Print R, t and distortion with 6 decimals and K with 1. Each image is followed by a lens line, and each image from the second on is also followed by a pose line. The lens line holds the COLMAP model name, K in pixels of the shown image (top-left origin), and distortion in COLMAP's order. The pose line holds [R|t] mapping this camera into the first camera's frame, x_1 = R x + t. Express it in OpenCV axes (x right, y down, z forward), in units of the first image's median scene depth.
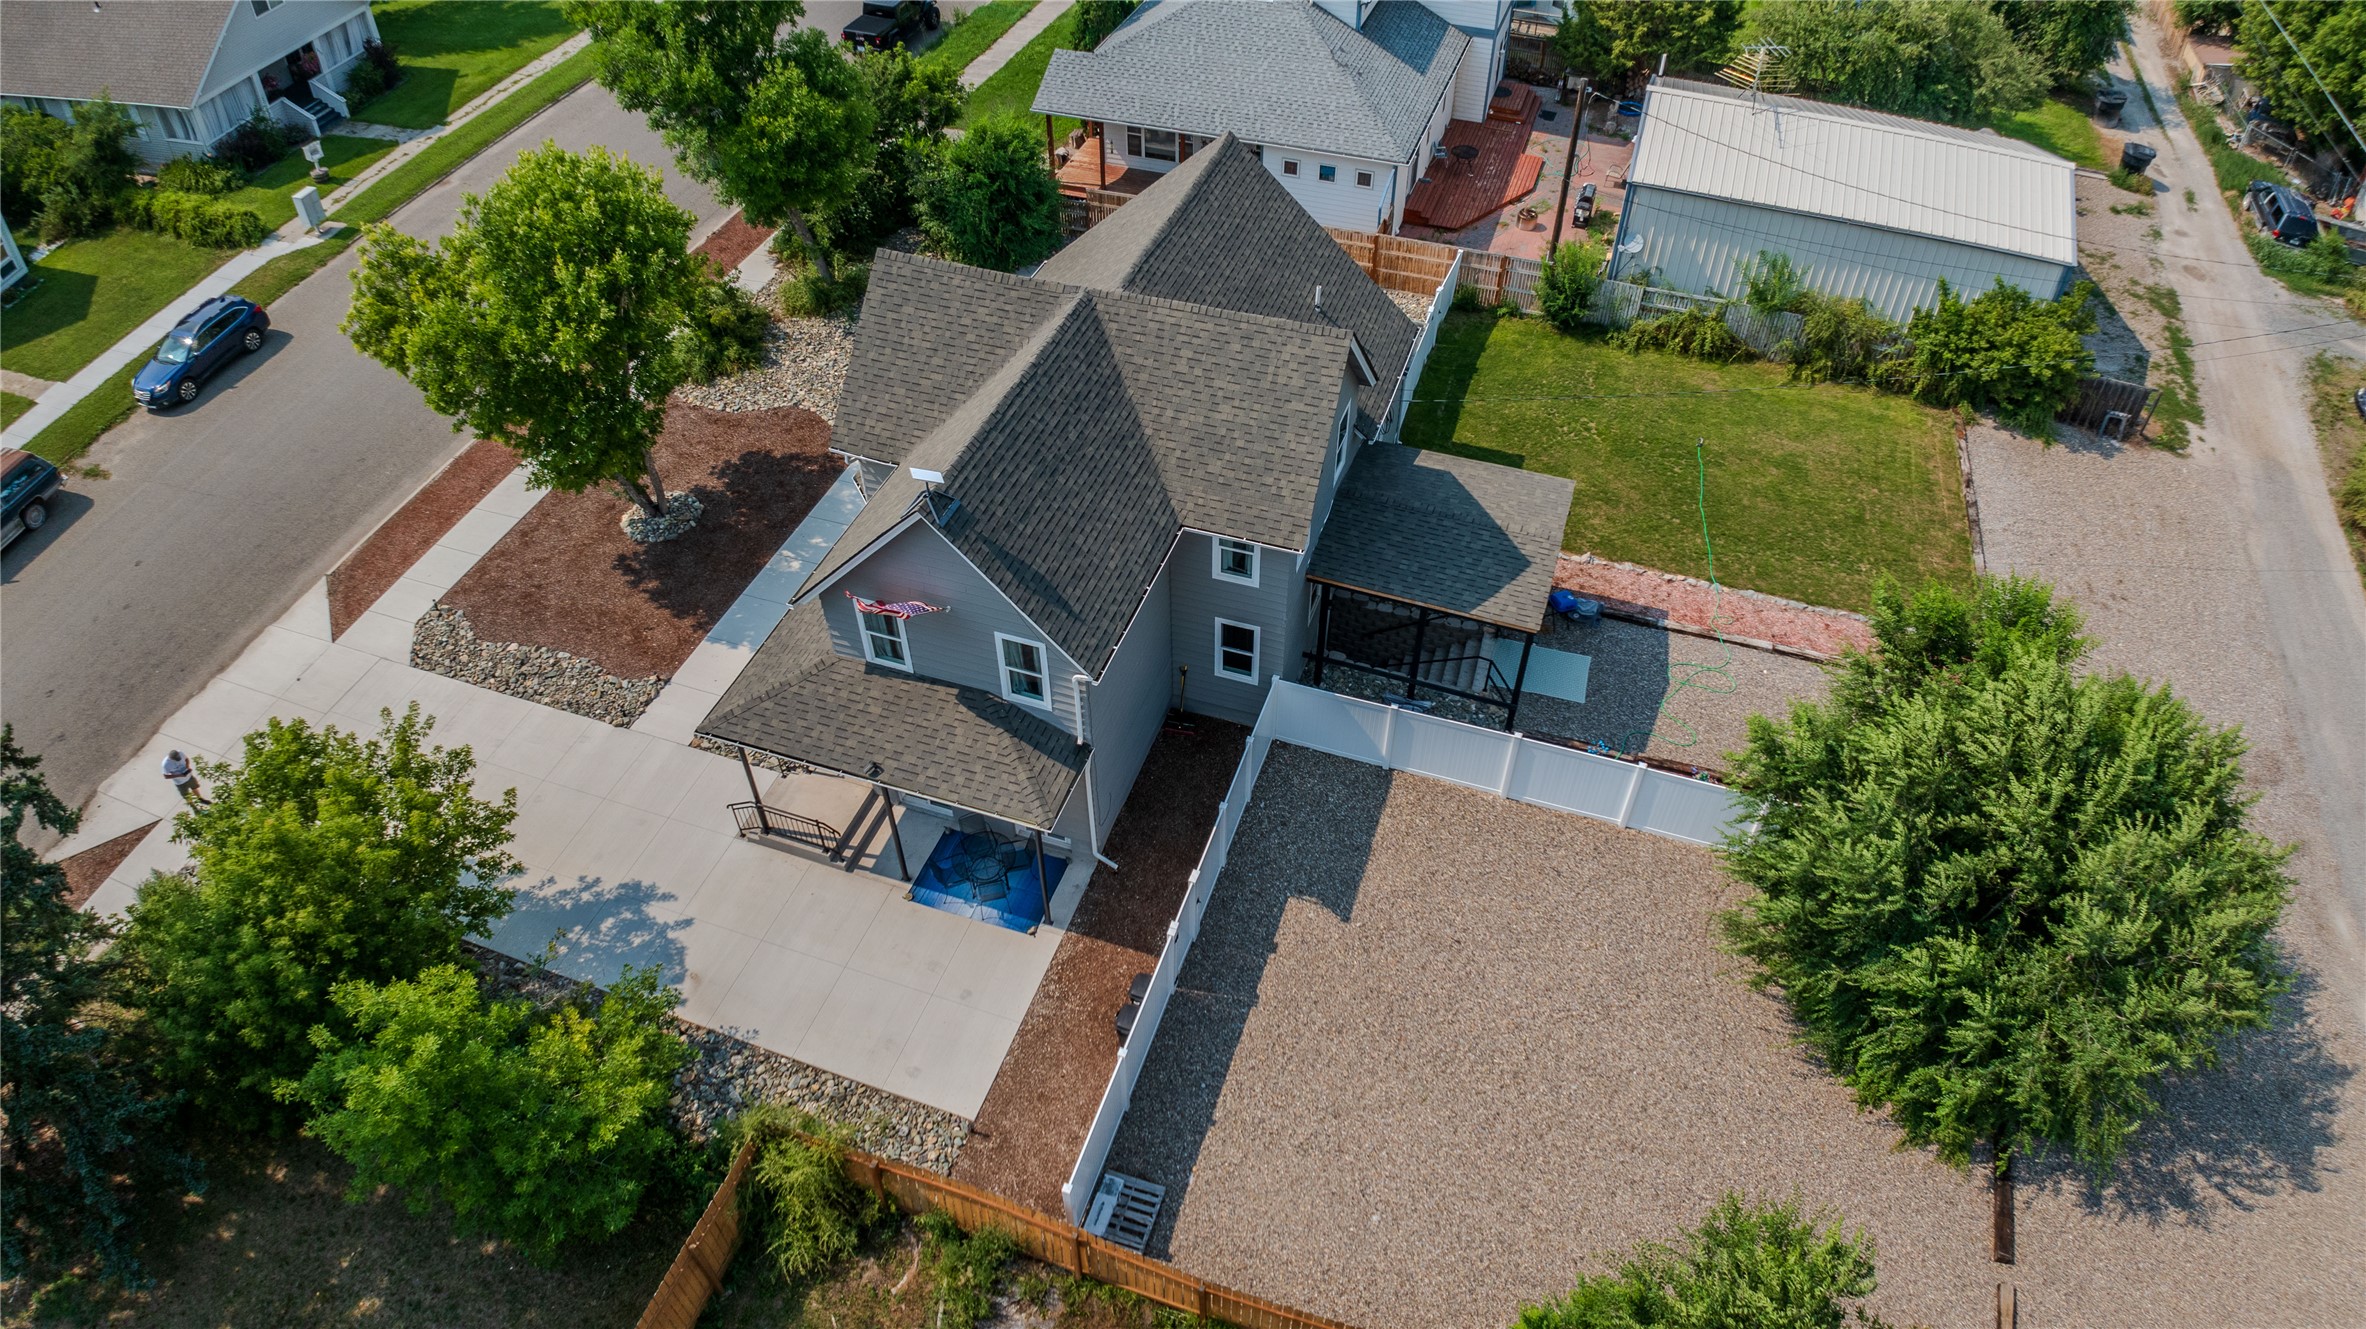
lens RADIAL K [[1423.9, 0, 1183.0], [0, 1423.9, 664.5], [0, 0, 1]] dist [-0.071703, -0.053758]
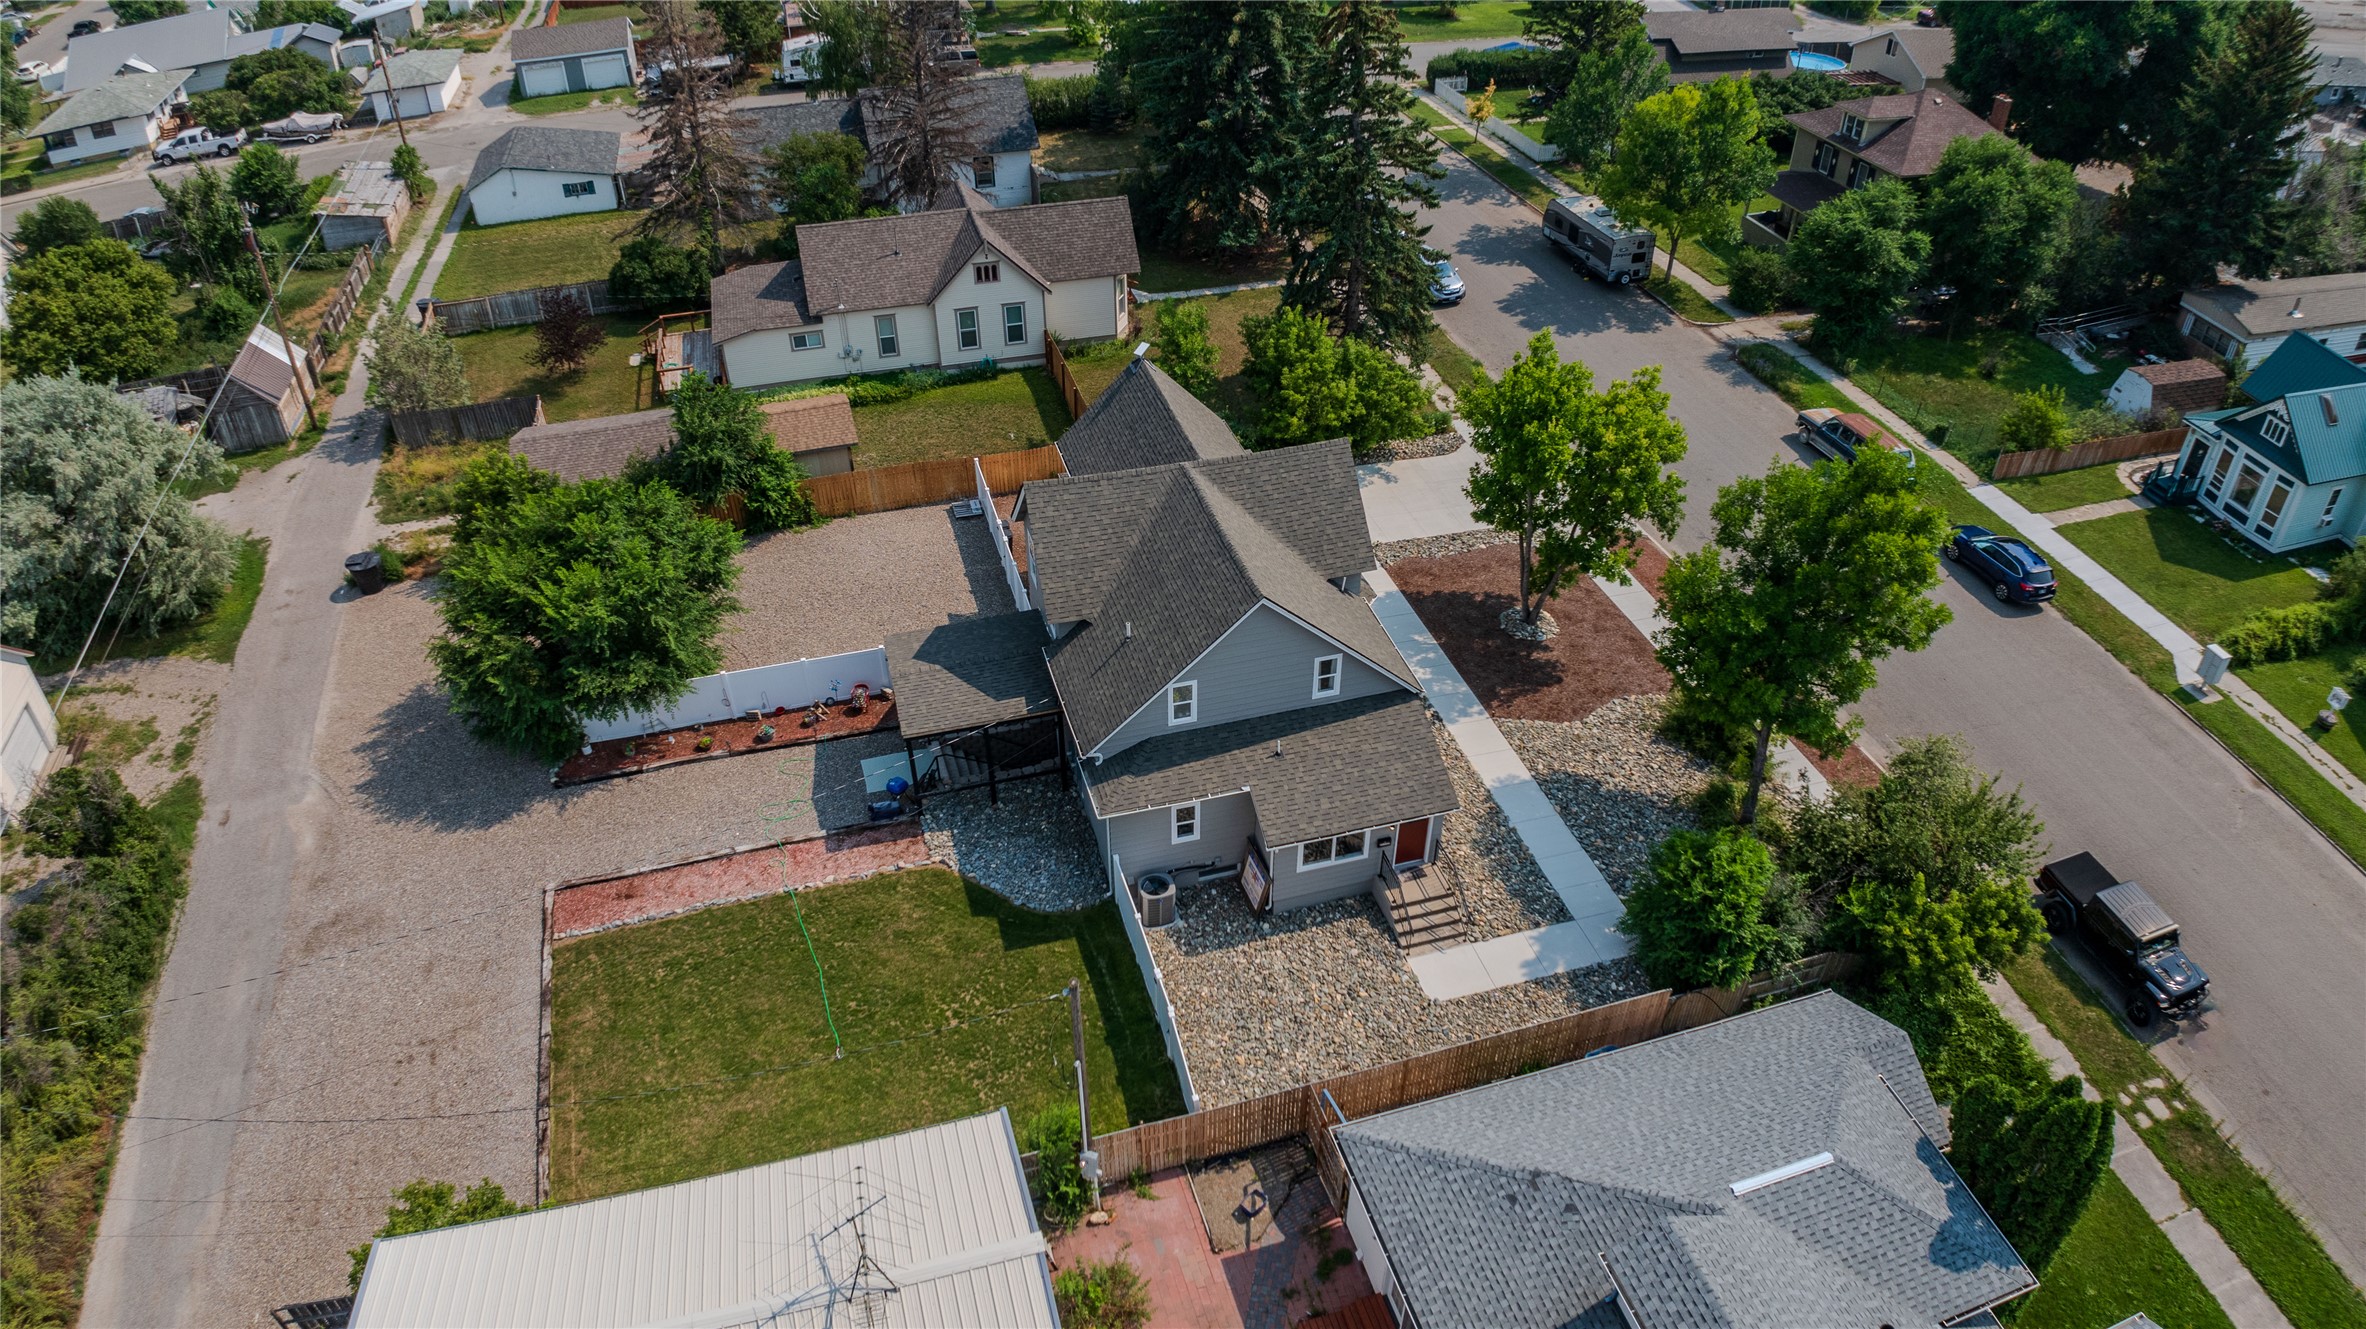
lens RADIAL K [[1428.6, 0, 1192.4], [0, 1428.6, 655.8], [0, 0, 1]] dist [-0.061341, -0.071111]
pose [[-0.814499, 0.351338, -0.461685, 0.499946], [-0.409618, 0.215302, 0.886486, -1.094548], [0.410858, 0.911157, -0.031449, 0.863637]]
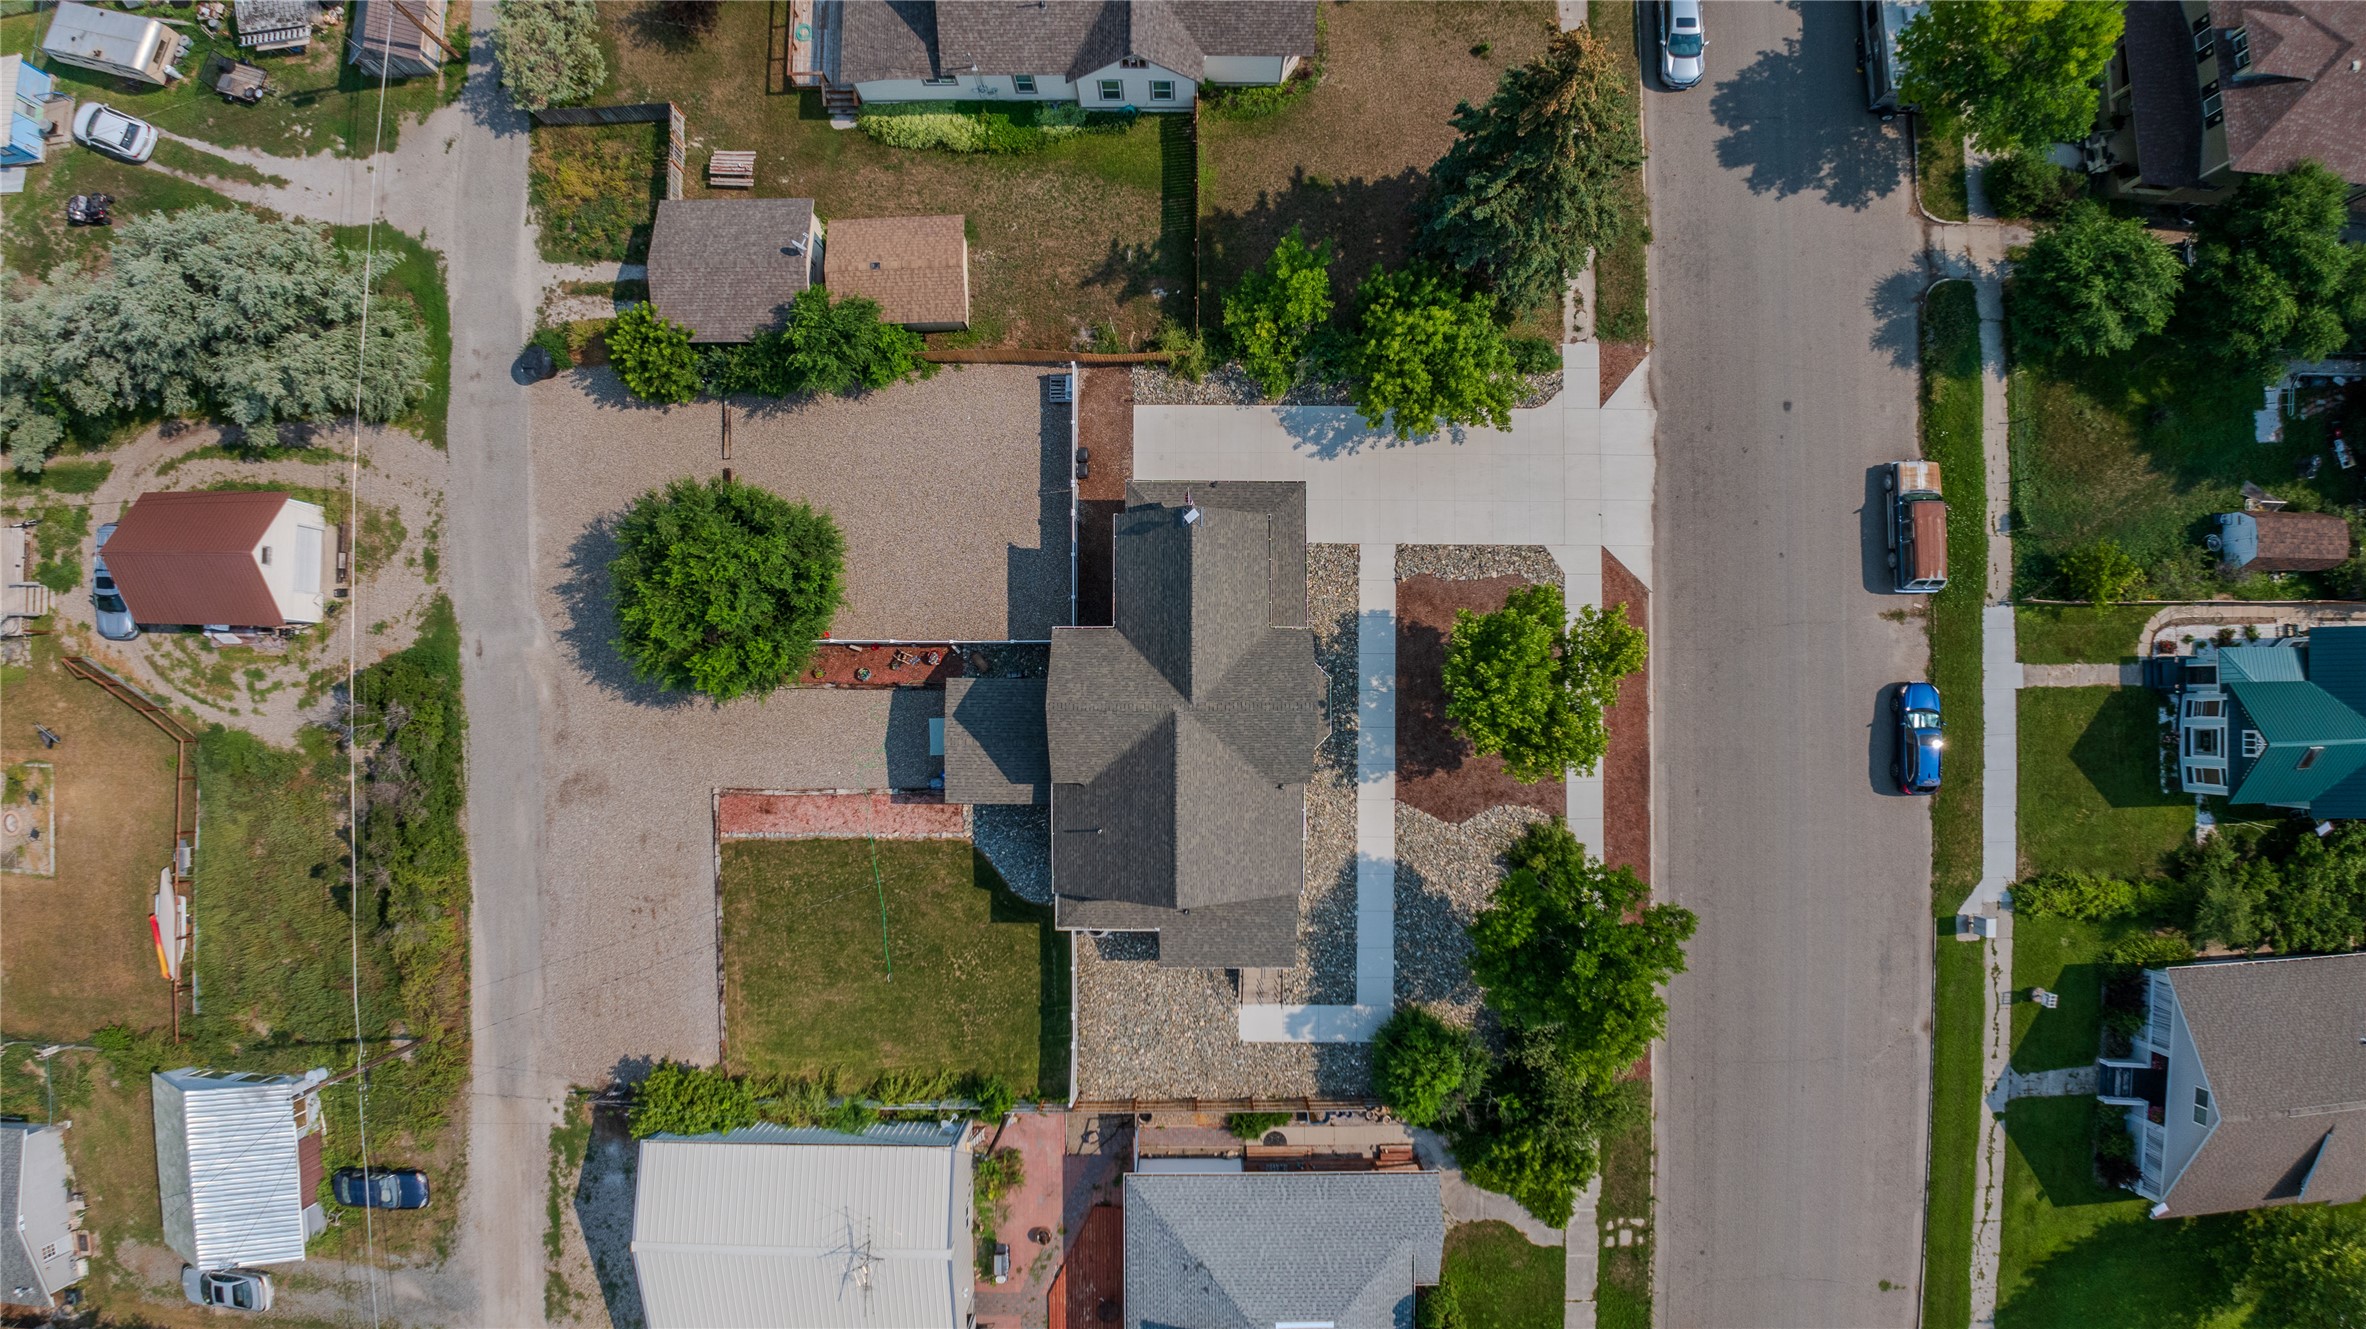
lens RADIAL K [[1428.6, 0, 1192.4], [0, 1428.6, 655.8], [0, 0, 1]] dist [-0.061341, -0.071111]
pose [[-0.944348, 0.328793, -0.010157, -0.048422], [-0.234192, -0.650316, 0.722664, -1.107996], [0.231001, 0.684825, 0.691125, -0.242580]]
